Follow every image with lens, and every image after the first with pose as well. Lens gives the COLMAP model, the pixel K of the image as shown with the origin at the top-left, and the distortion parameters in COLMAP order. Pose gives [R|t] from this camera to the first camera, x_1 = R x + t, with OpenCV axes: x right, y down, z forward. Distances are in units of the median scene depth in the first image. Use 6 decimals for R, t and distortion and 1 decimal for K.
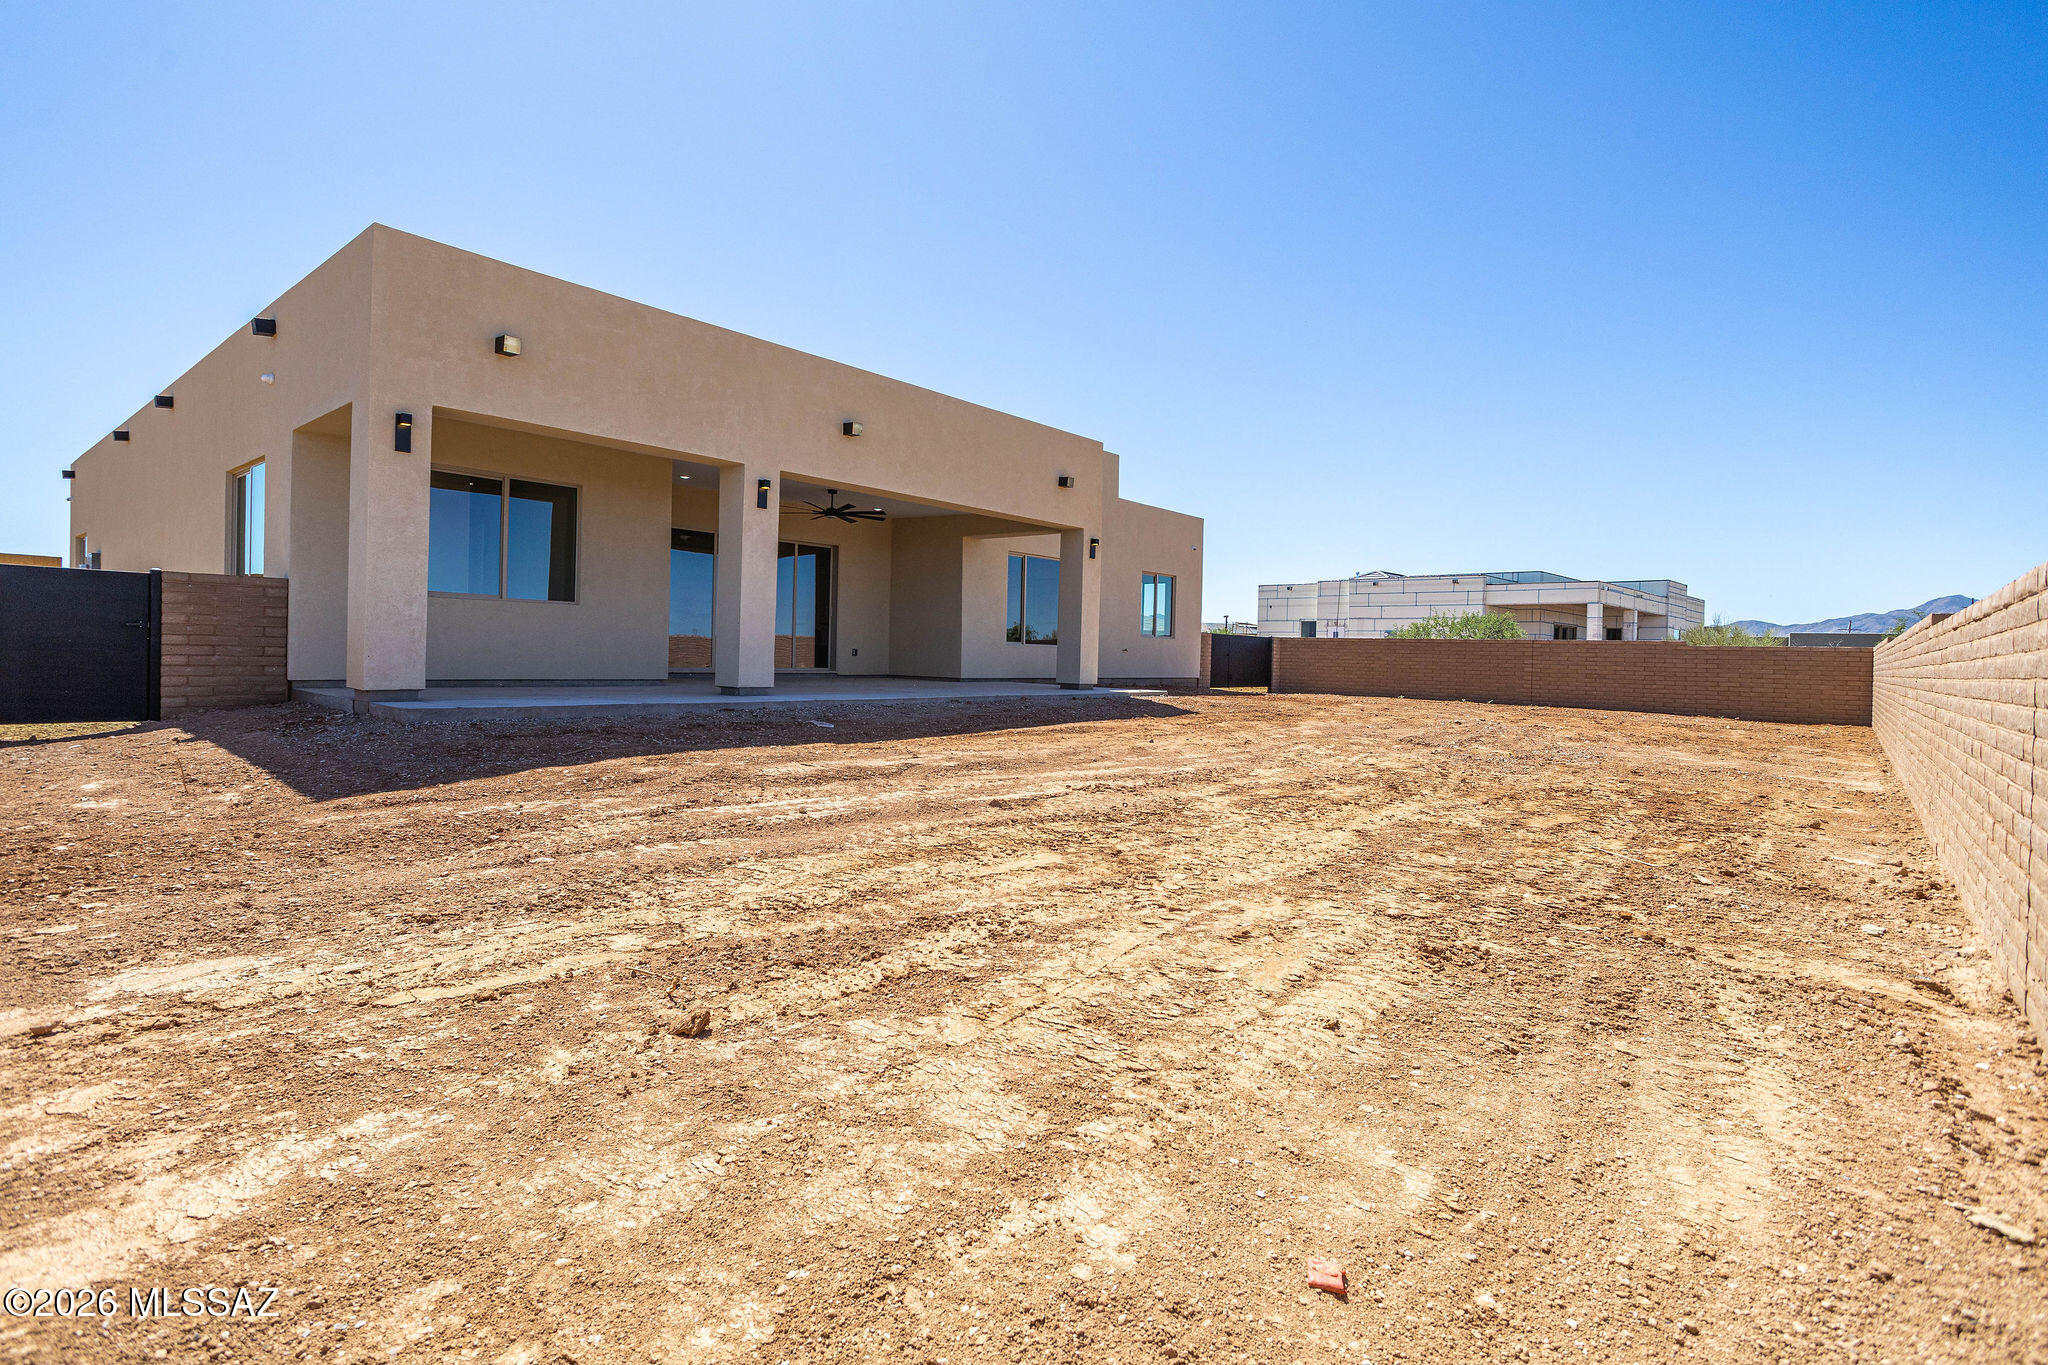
lens RADIAL K [[990.0, 0, 1015.7], [0, 990.0, 659.6], [0, 0, 1]] dist [0.002054, 0.000153]
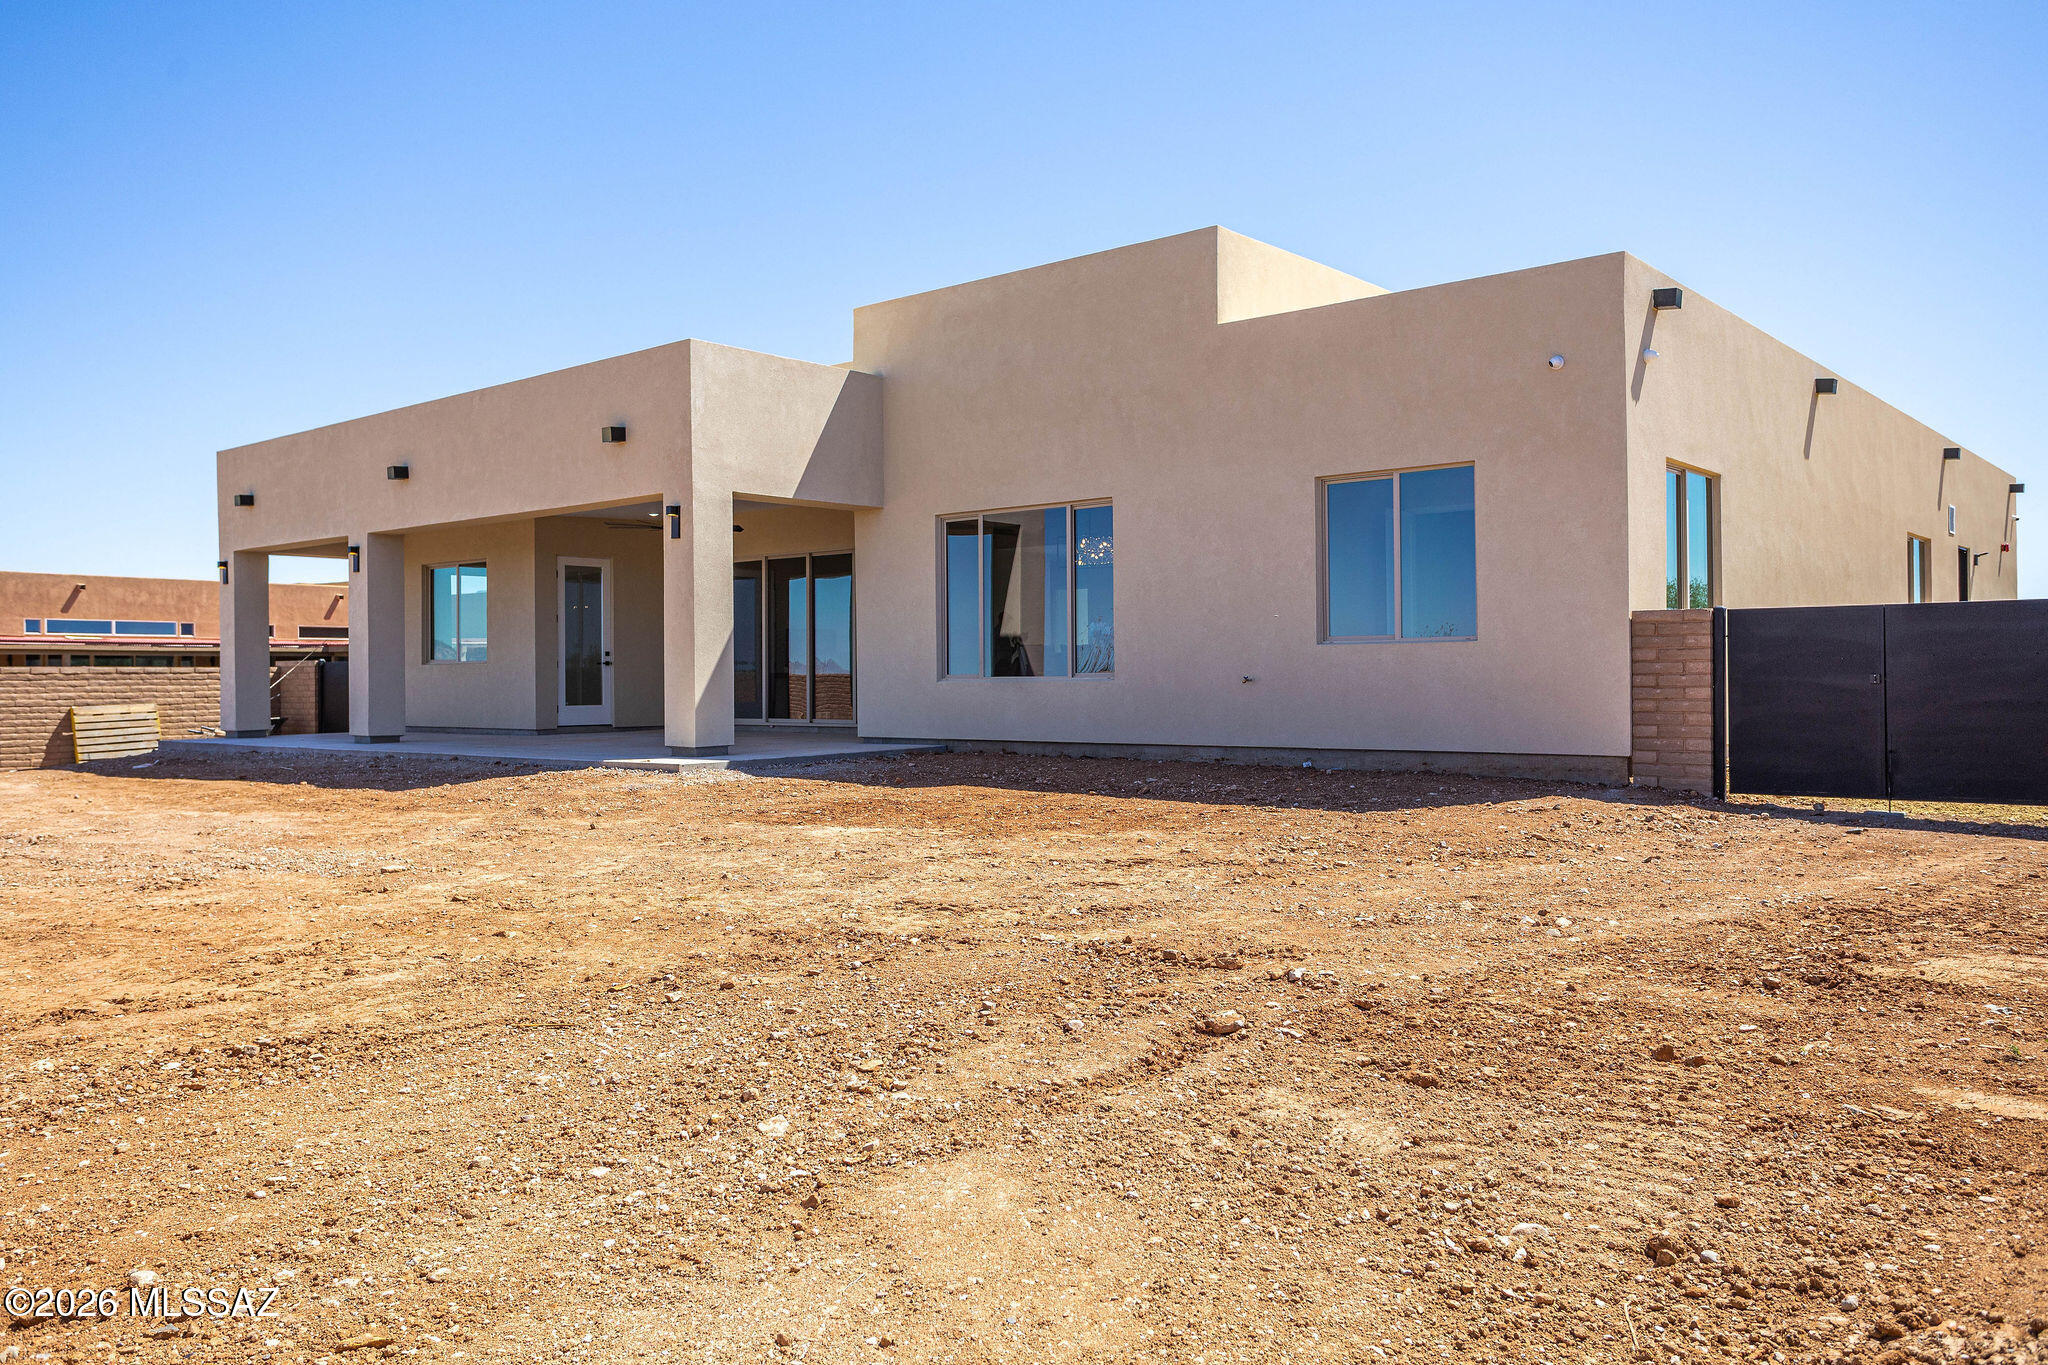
lens RADIAL K [[1558.5, 0, 1024.0], [0, 1558.5, 682.5], [0, 0, 1]] dist [-0.001681, 0.039637]
pose [[-0.012577, -0.021728, -0.999685, 1.285944], [-0.000686, 0.999764, -0.021721, 0.008732], [0.999921, 0.000412, -0.012589, 1.536584]]
